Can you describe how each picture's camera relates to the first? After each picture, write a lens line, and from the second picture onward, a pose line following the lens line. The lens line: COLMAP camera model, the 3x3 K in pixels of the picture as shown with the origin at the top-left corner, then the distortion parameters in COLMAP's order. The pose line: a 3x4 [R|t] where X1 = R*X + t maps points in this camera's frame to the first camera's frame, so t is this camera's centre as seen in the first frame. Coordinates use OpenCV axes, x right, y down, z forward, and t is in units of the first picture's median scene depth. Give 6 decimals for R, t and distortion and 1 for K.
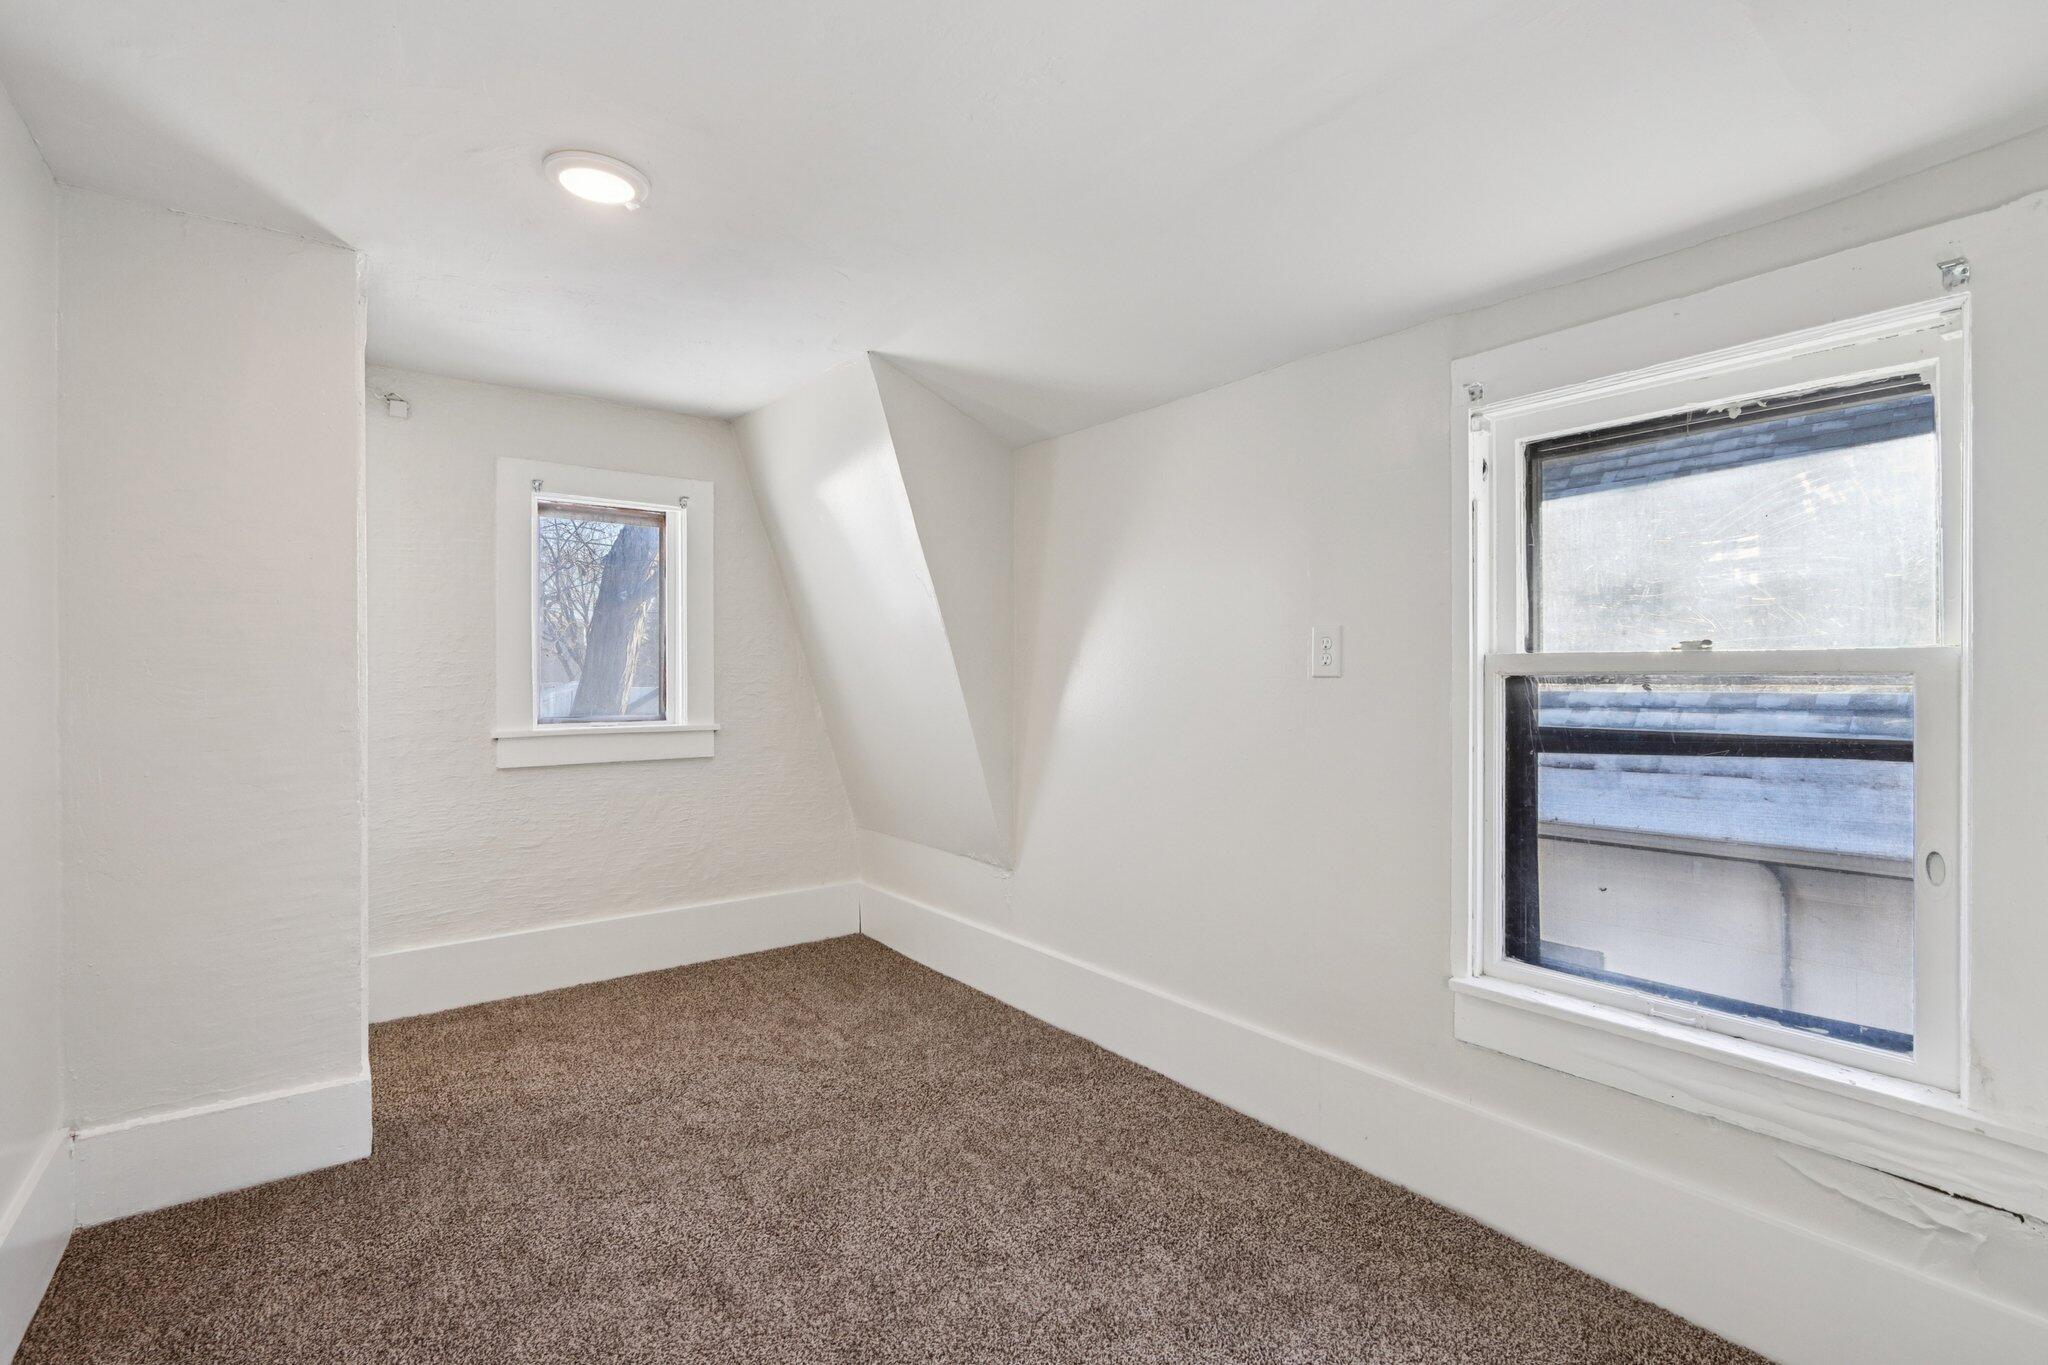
lens RADIAL K [[955.9, 0, 1024.0], [0, 955.9, 682.5], [0, 0, 1]] dist [-0.023060, 0.005558]
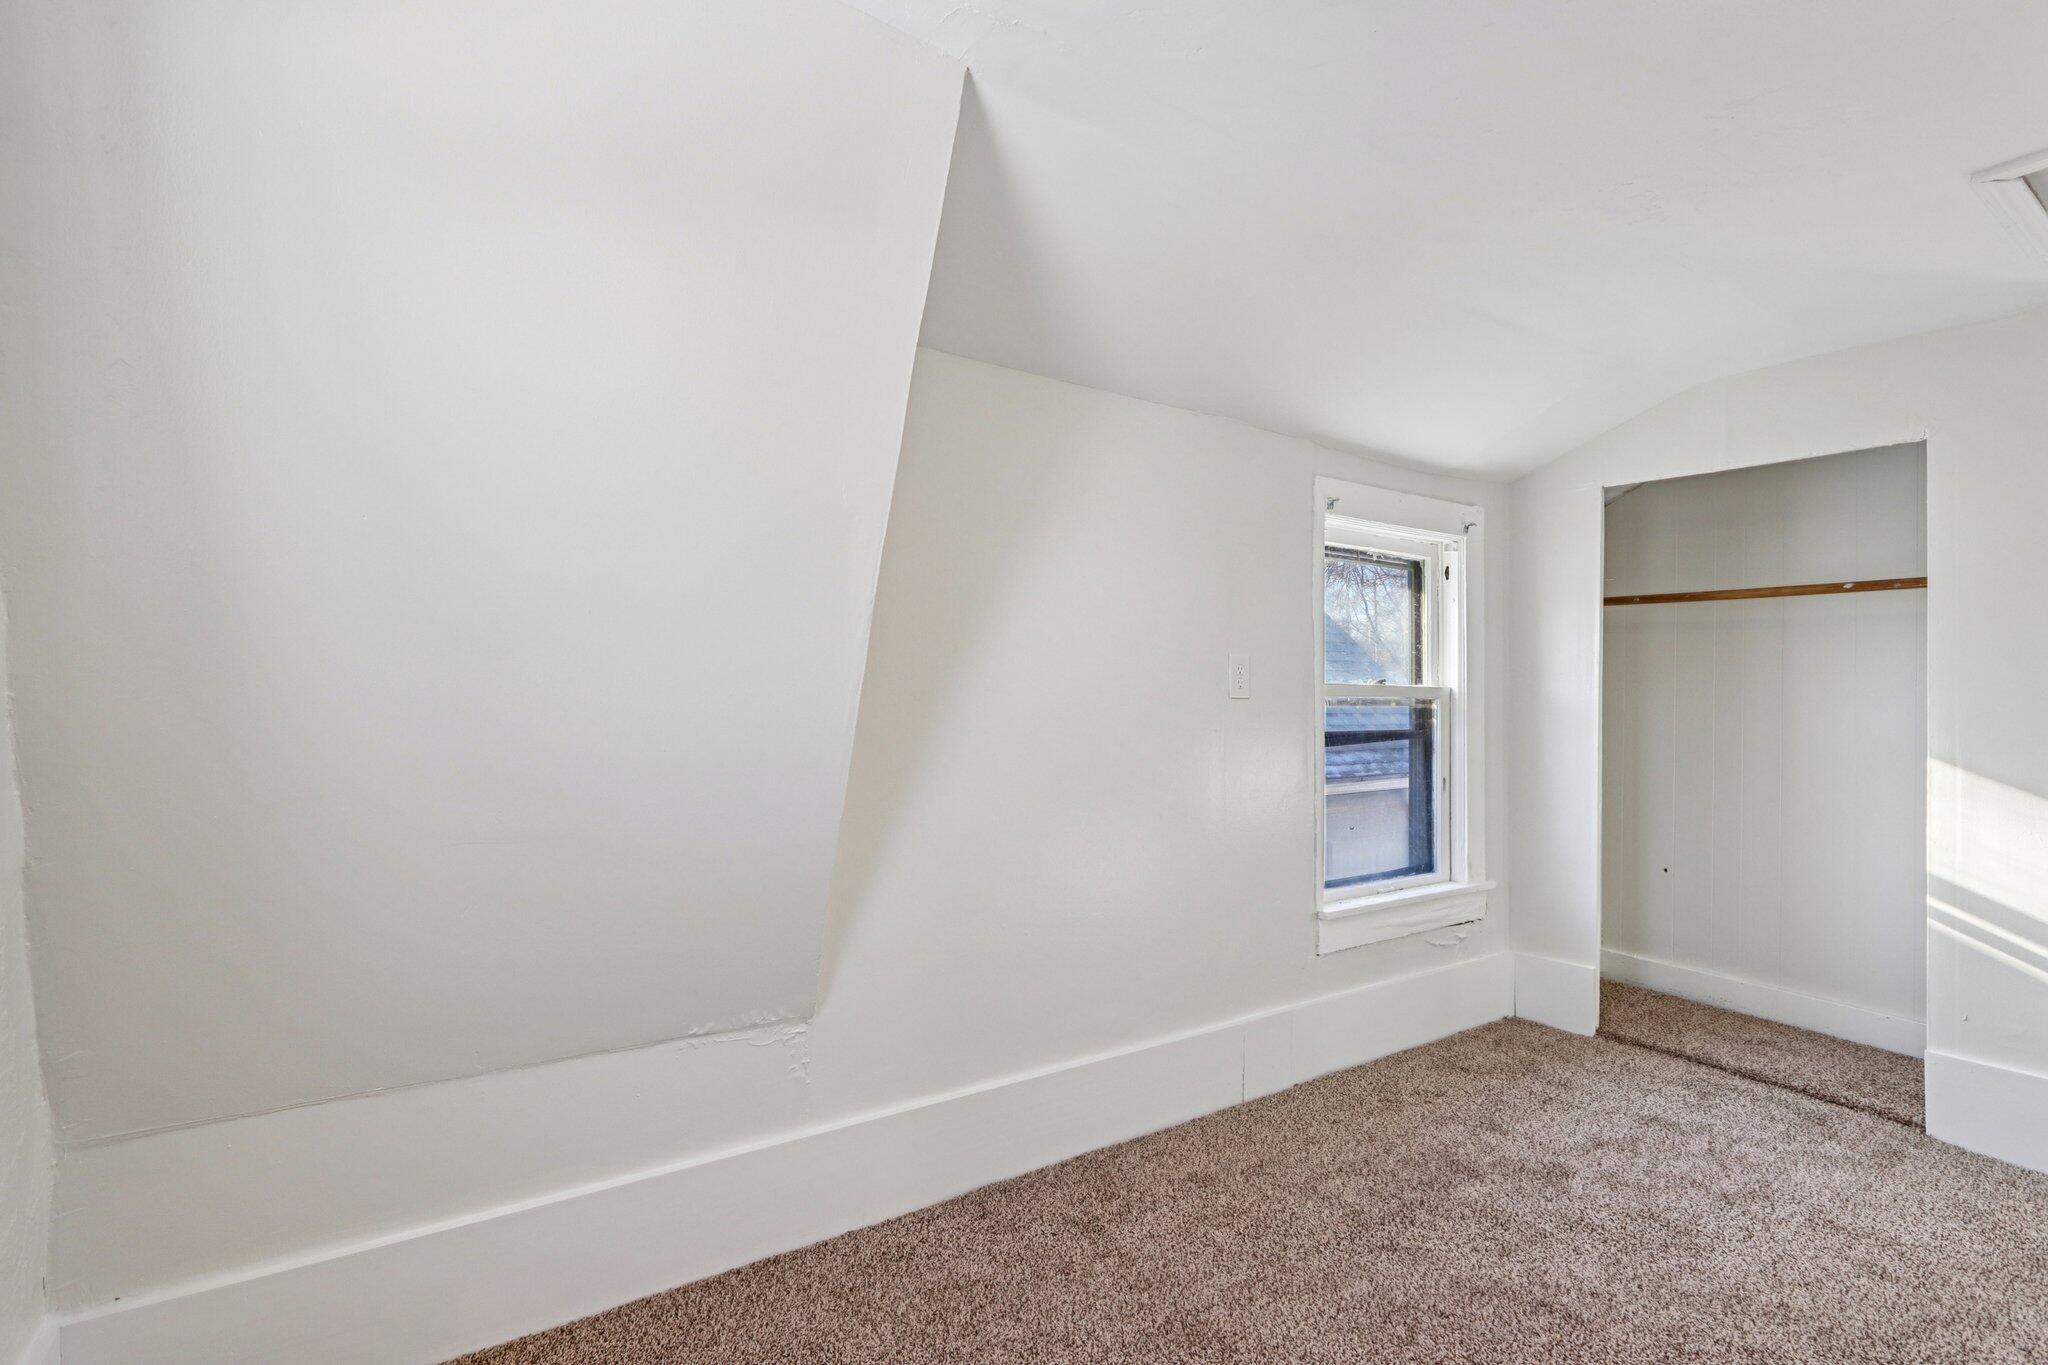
lens RADIAL K [[955.9, 0, 1024.0], [0, 955.9, 682.5], [0, 0, 1]] dist [-0.023060, 0.005558]
pose [[0.046241, 0.007199, 0.998904, -1.173309], [-0.009899, 0.999928, -0.006748, -0.020840], [-0.998881, -0.009576, 0.046309, 1.633090]]
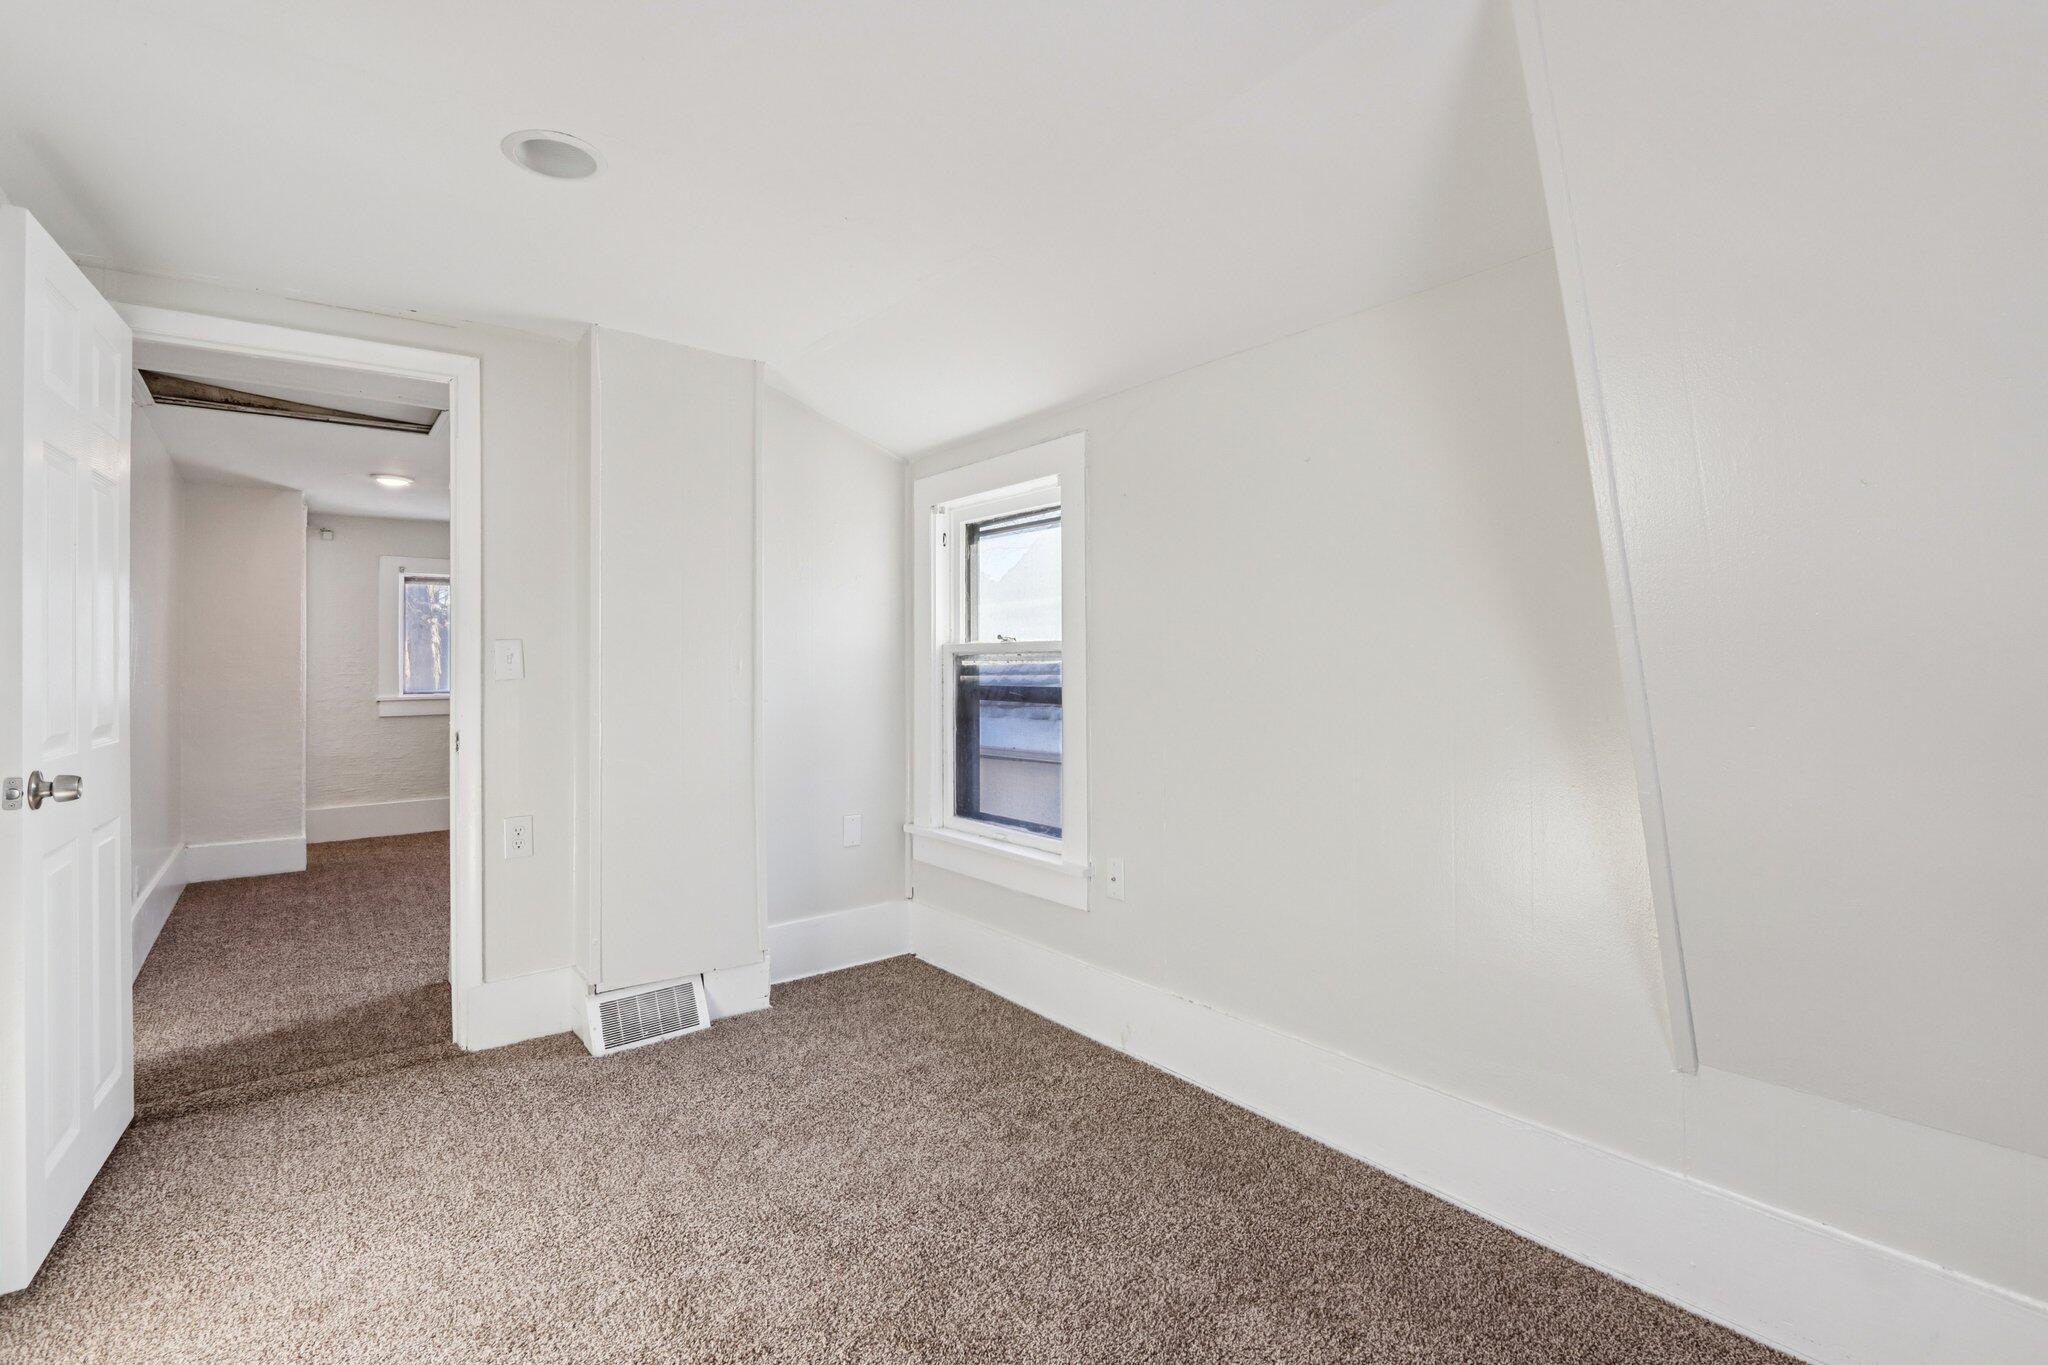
lens RADIAL K [[955.9, 0, 1024.0], [0, 955.9, 682.5], [0, 0, 1]] dist [-0.023060, 0.005558]
pose [[0.999851, -0.017189, -0.001685, 0.730529], [0.017175, 0.999823, -0.007717, 0.055718], [0.001817, 0.007687, 0.999969, -0.891541]]
